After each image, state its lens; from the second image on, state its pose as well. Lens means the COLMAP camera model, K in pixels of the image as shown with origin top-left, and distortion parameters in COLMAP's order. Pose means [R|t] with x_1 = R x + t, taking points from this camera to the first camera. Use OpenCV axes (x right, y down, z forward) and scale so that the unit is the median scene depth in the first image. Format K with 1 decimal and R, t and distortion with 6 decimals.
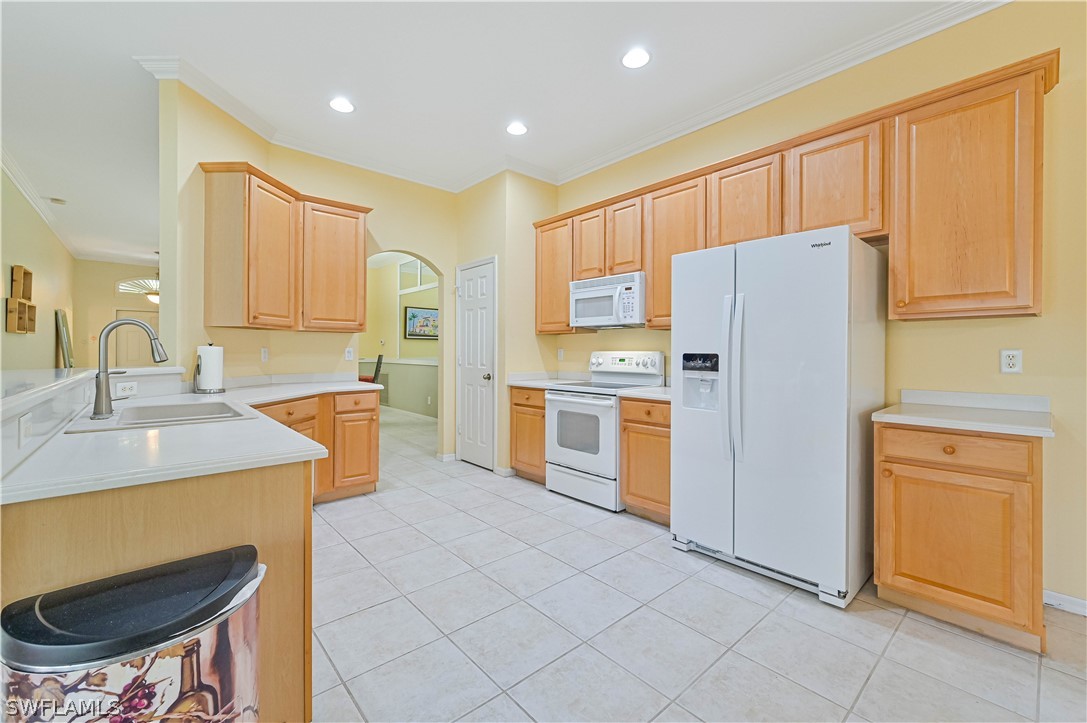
lens RADIAL K [[459.3, 0, 542.0], [0, 459.3, 349.1], [0, 0, 1]] dist [0.005828, 0.000309]
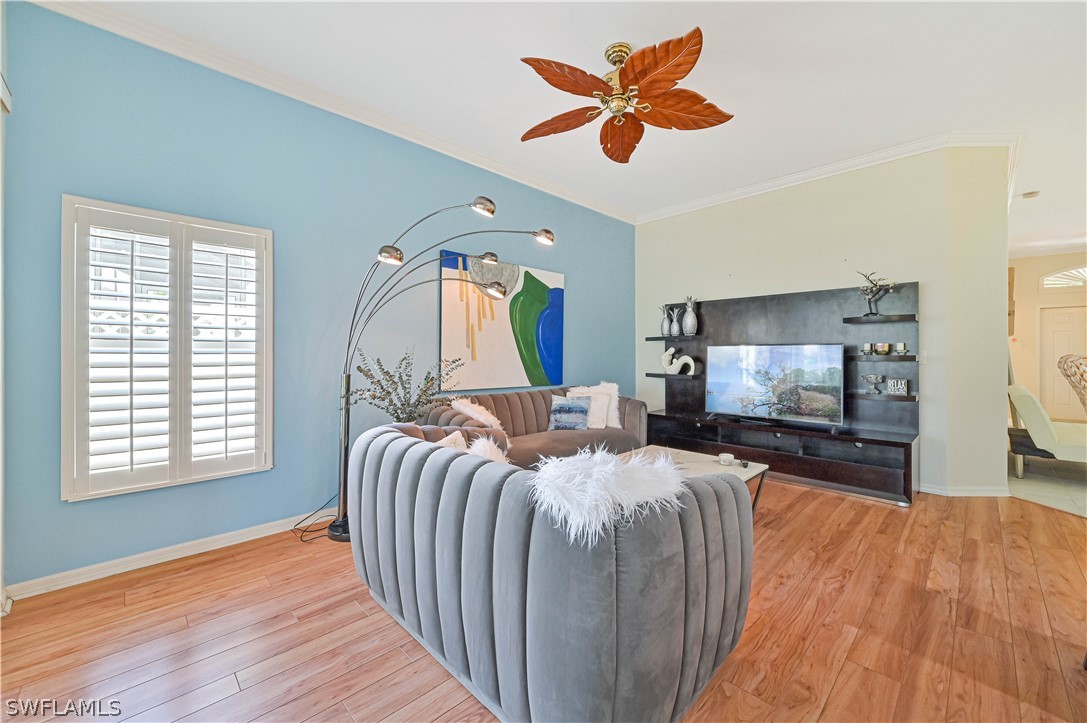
lens RADIAL K [[428.8, 0, 541.4], [0, 428.8, 353.6], [0, 0, 1]] dist [-0.002465, 0.001101]
pose [[0.051534, -0.001695, -0.998670, -0.424916], [0.005569, 0.999983, -0.001410, -0.000879], [0.998656, -0.005489, 0.051542, -0.089277]]
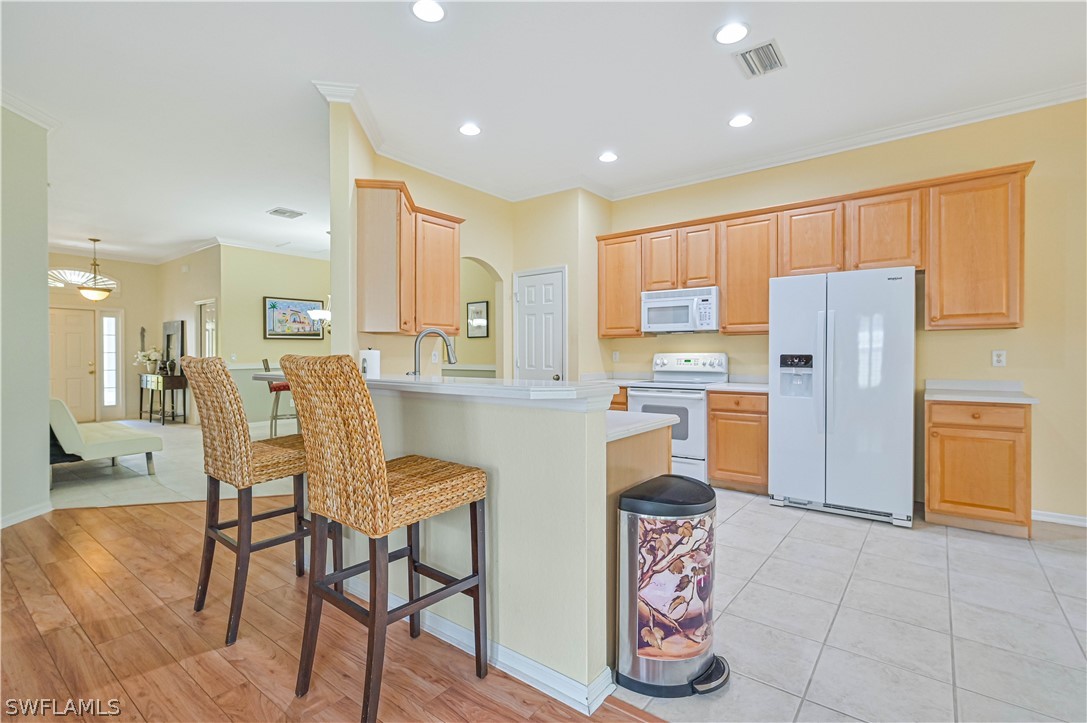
lens RADIAL K [[510.2, 0, 552.0], [0, 510.2, 354.6], [0, 0, 1]] dist [0.001367, 0.003057]
pose [[0.981825, -0.004619, 0.189734, -0.538003], [0.003530, 0.999975, 0.006076, -0.001076], [-0.189758, -0.005296, 0.981817, -0.262469]]
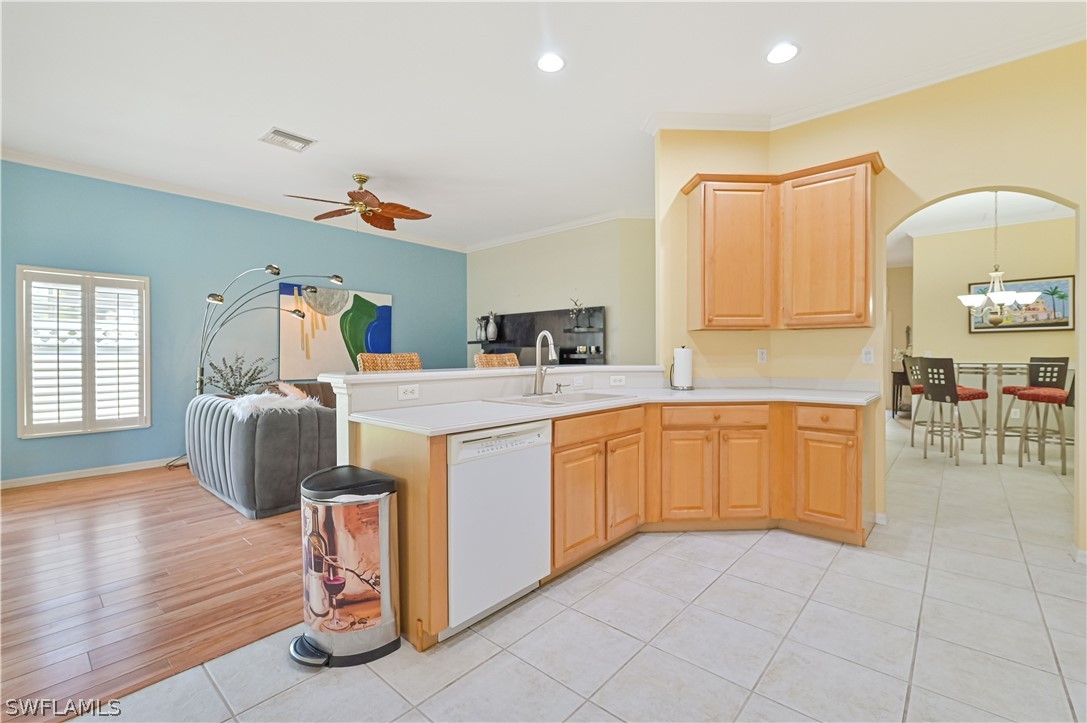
lens RADIAL K [[459.3, 0, 529.7], [0, 459.3, 356.8], [0, 0, 1]] dist [0.005828, 0.000309]
pose [[0.113530, 0.004225, -0.993526, 0.375904], [0.008259, 0.999952, 0.005196, 0.005517], [0.993500, -0.008795, 0.113490, 0.518163]]
